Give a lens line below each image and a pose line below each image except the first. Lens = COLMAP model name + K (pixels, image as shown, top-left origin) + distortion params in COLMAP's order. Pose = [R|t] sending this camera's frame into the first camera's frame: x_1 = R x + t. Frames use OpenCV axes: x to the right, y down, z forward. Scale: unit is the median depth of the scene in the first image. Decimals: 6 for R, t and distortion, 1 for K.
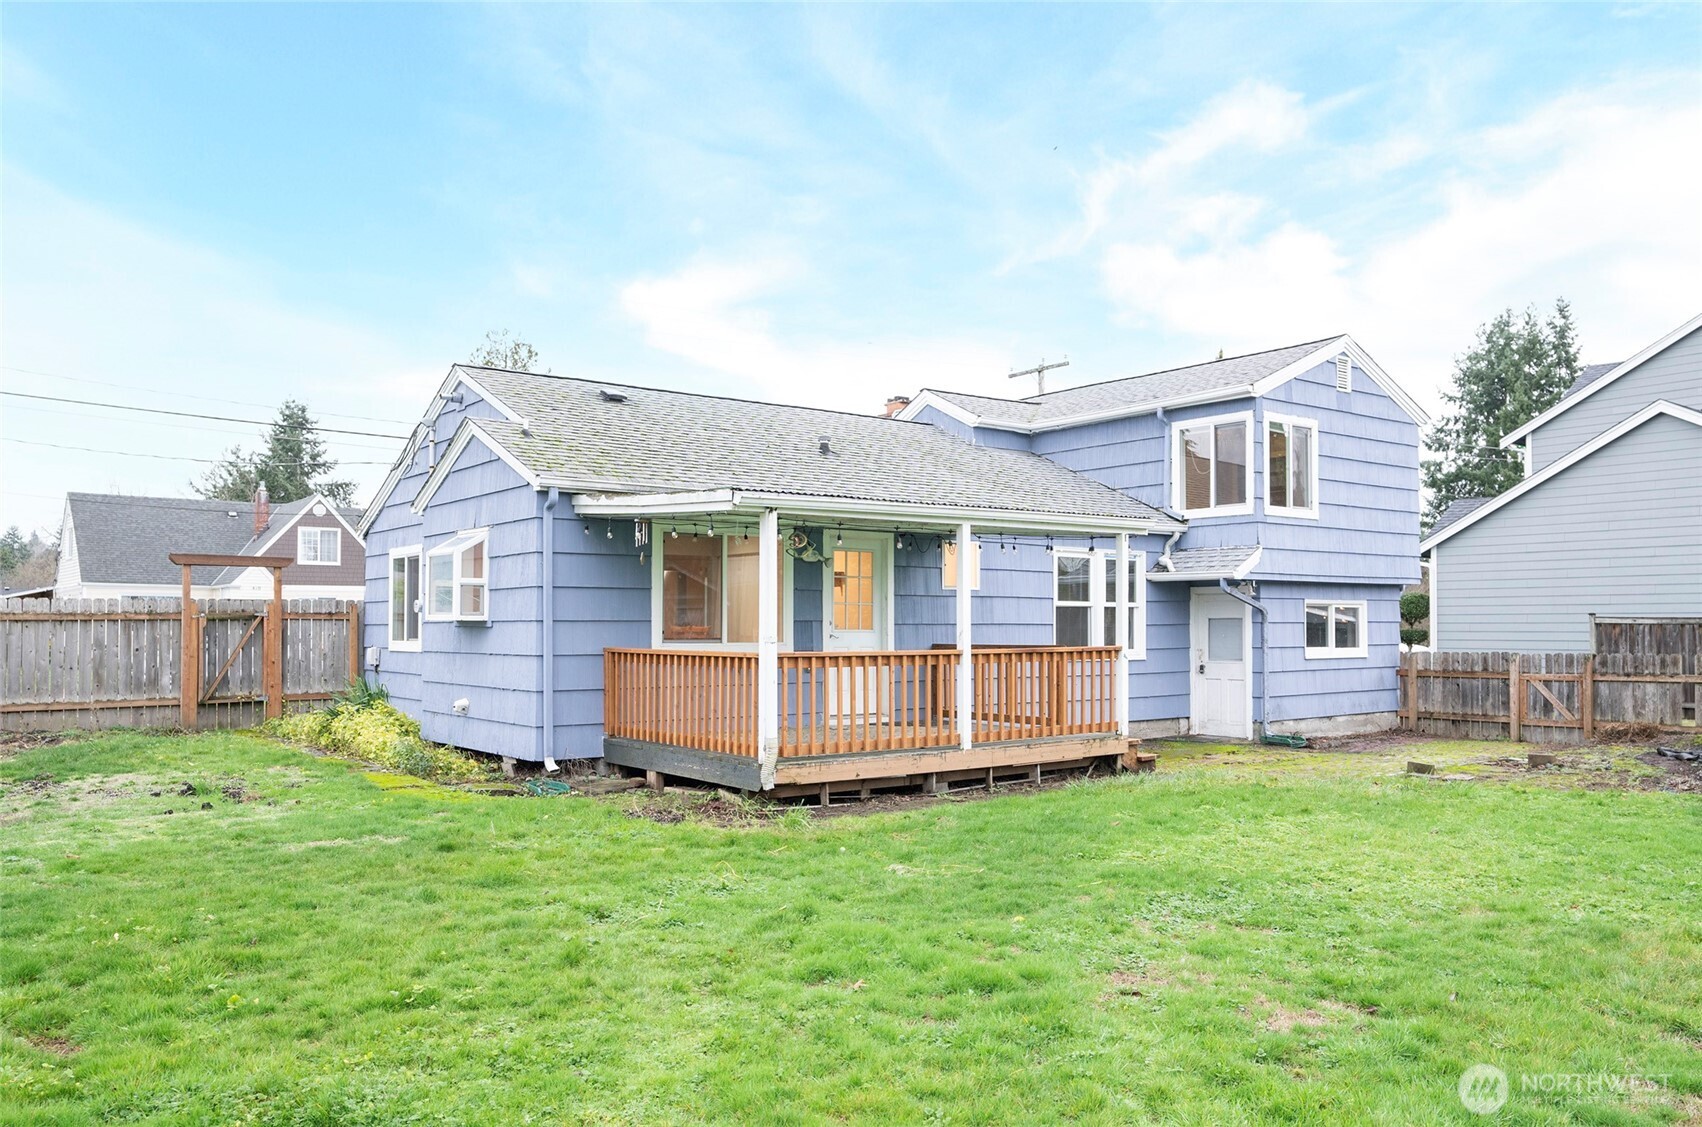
lens RADIAL K [[1143.9, 0, 851.1], [0, 1143.9, 545.4], [0, 0, 1]] dist [-0.003853, -0.001806]
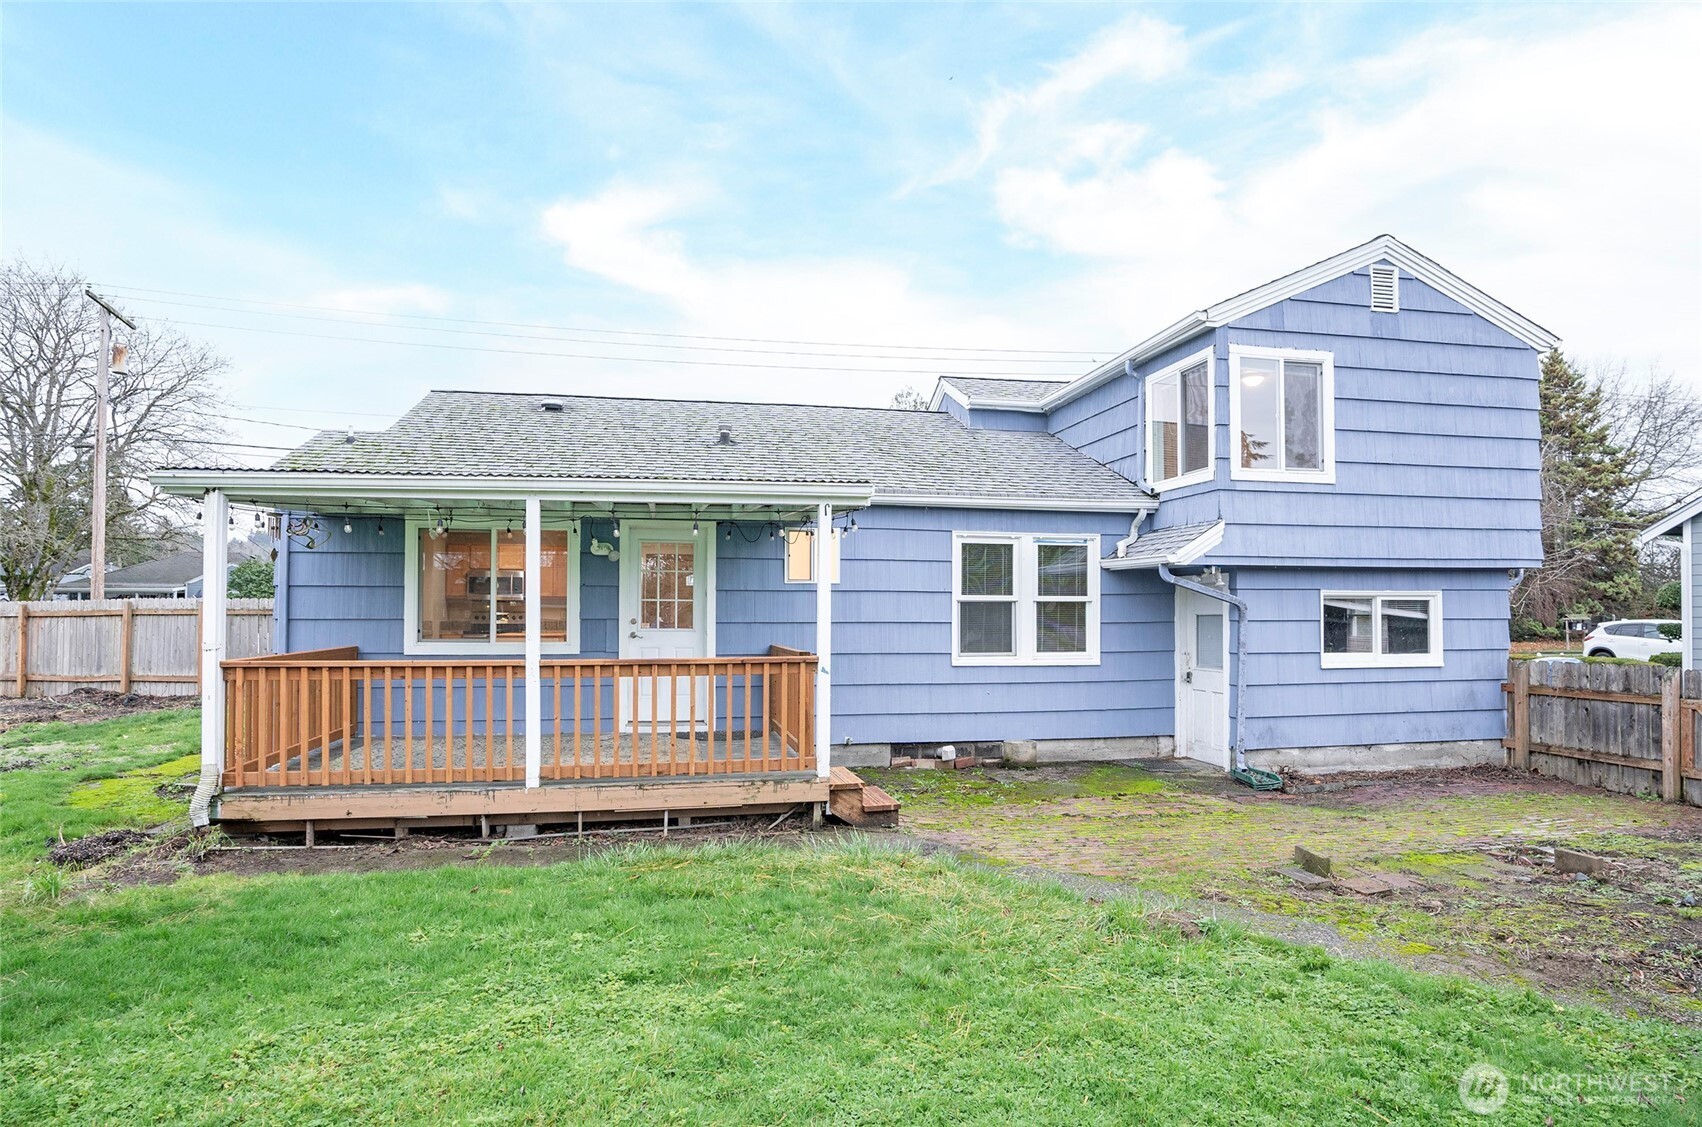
lens RADIAL K [[866.4, 0, 851.0], [0, 866.4, 563.5], [0, 0, 1]] dist [-0.037957, 0.015514]
pose [[0.912500, -0.022106, -0.408478, 0.348769], [0.027205, 0.999608, 0.006675, 0.017435], [0.408170, -0.017204, 0.912744, 0.356081]]
